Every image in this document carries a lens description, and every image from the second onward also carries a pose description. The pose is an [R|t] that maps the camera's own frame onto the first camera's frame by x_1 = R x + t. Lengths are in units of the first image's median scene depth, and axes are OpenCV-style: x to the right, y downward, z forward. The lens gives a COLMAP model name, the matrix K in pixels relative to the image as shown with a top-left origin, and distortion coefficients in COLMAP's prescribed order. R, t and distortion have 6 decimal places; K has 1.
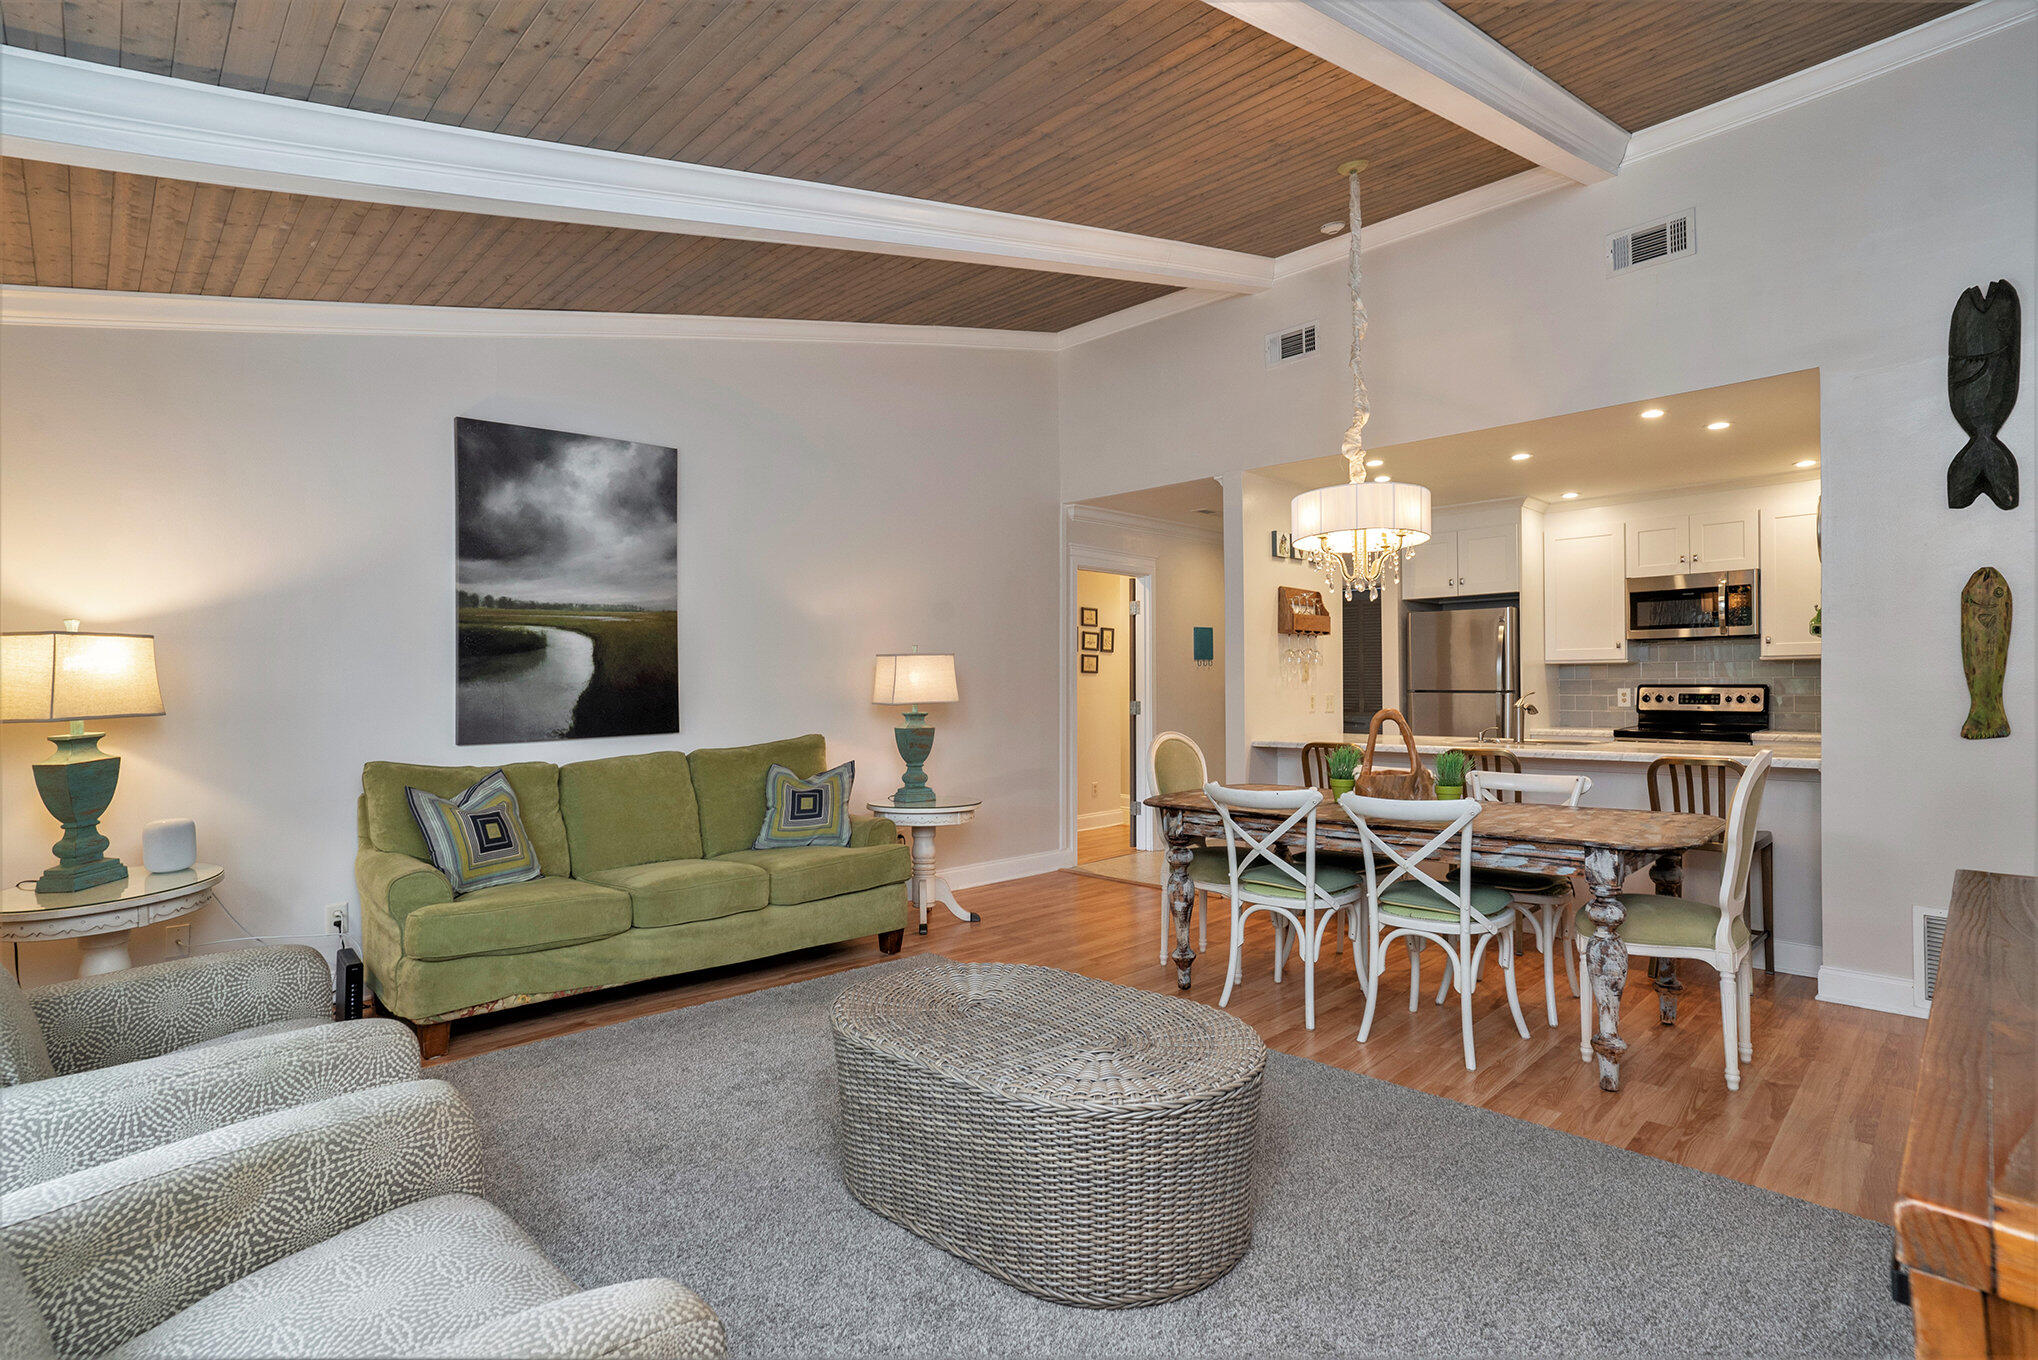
lens RADIAL K [[1016.9, 0, 1013.2], [0, 1016.9, 677.7], [0, 0, 1]] dist [-0.027752, 0.002795]
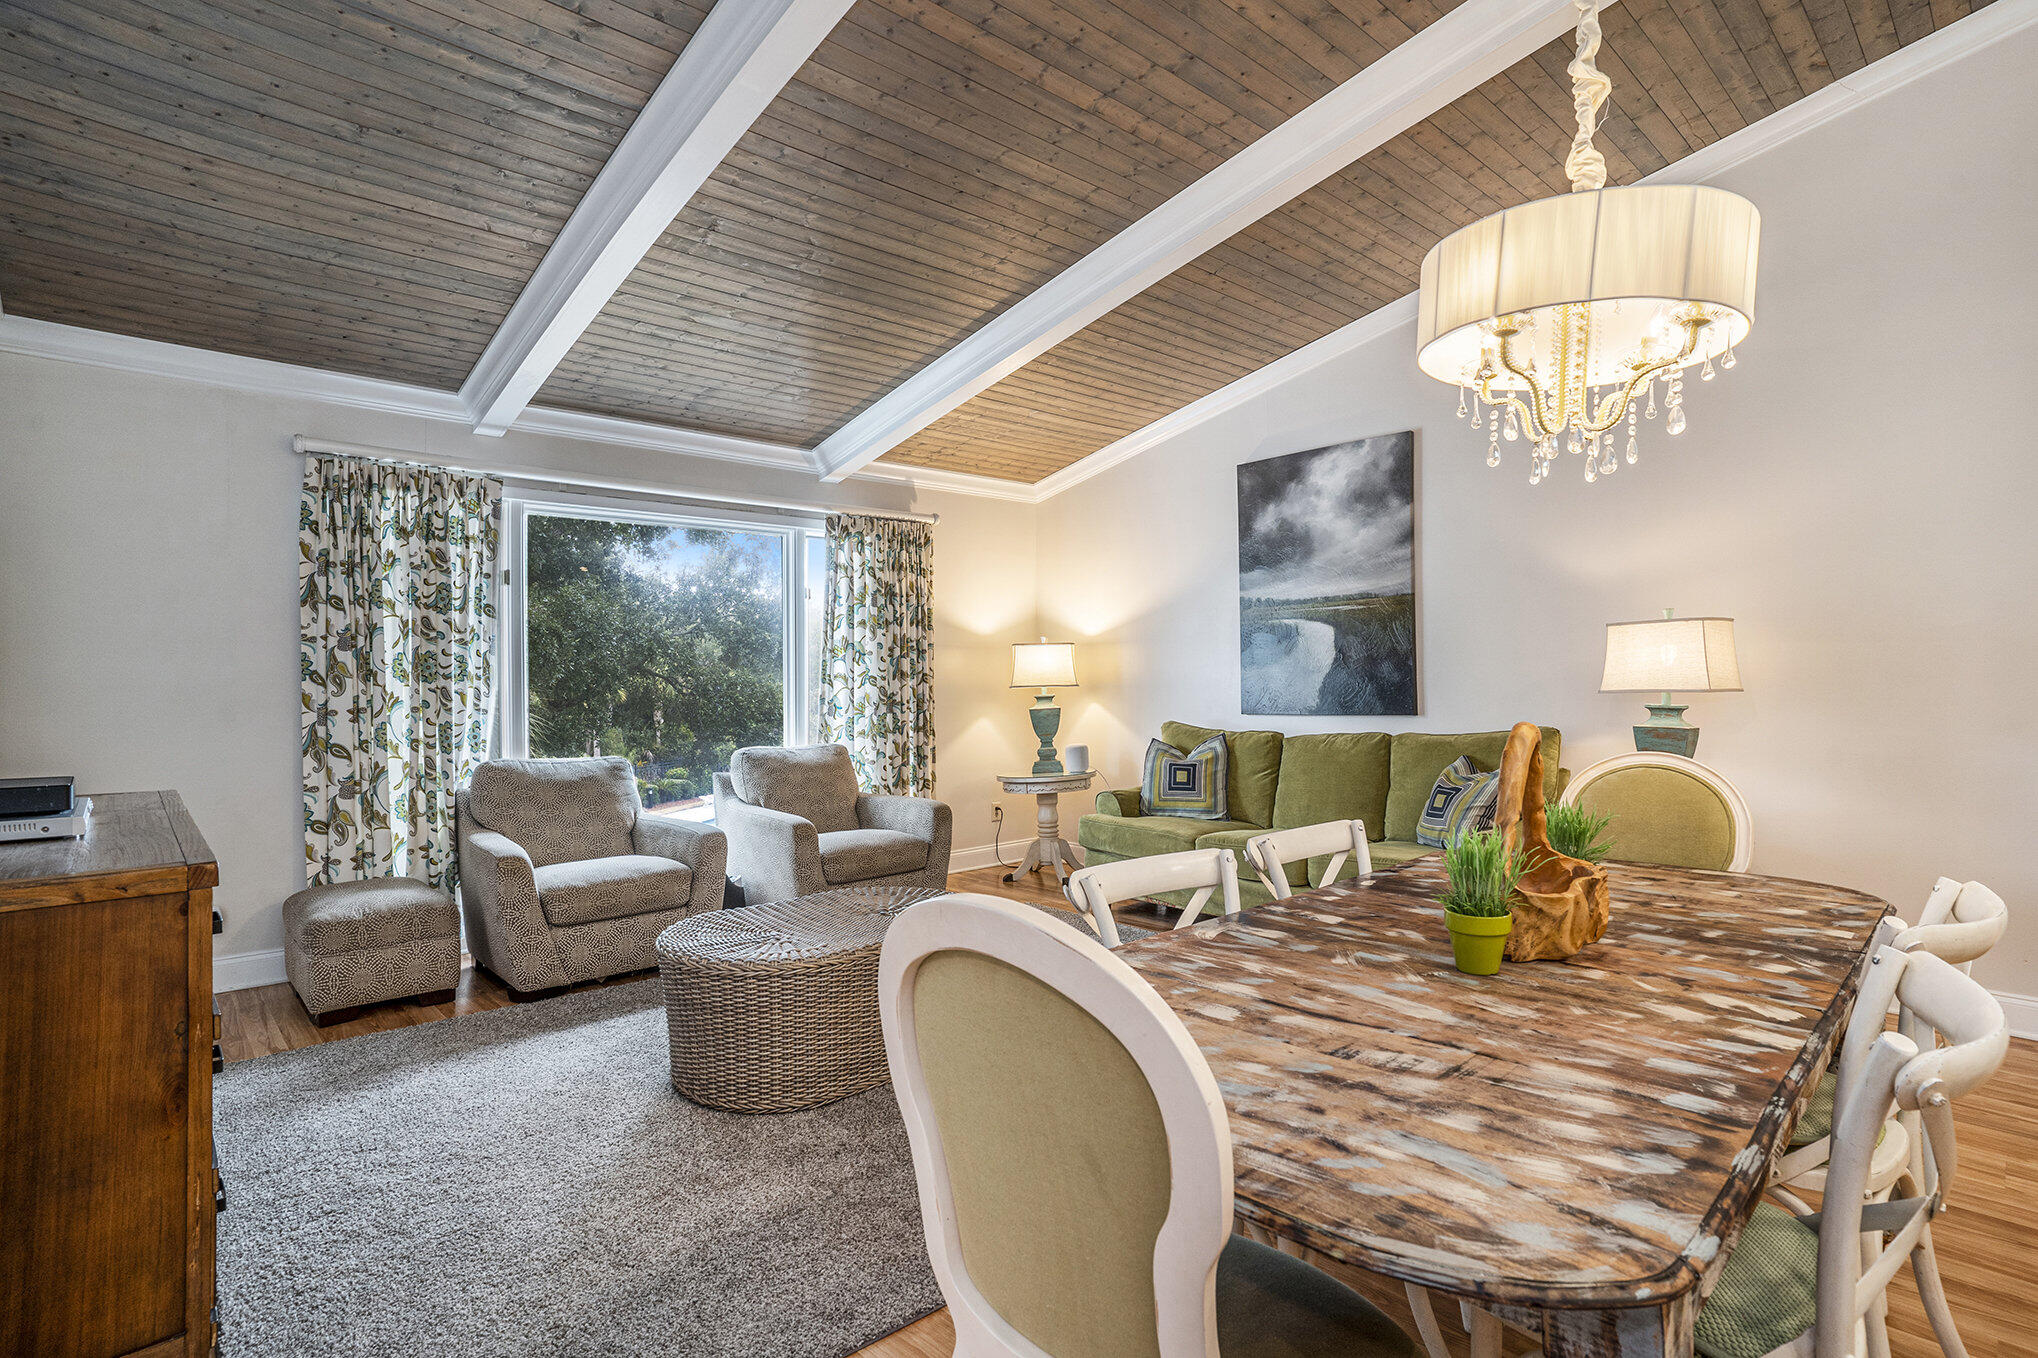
lens RADIAL K [[1016.9, 0, 1004.1], [0, 1016.9, 694.4], [0, 0, 1]] dist [-0.027752, 0.002795]
pose [[-0.030256, 0.026926, -0.999179, 0.732393], [0.016401, 0.999516, 0.026438, 0.001138], [0.999408, -0.015587, -0.030683, 0.676461]]
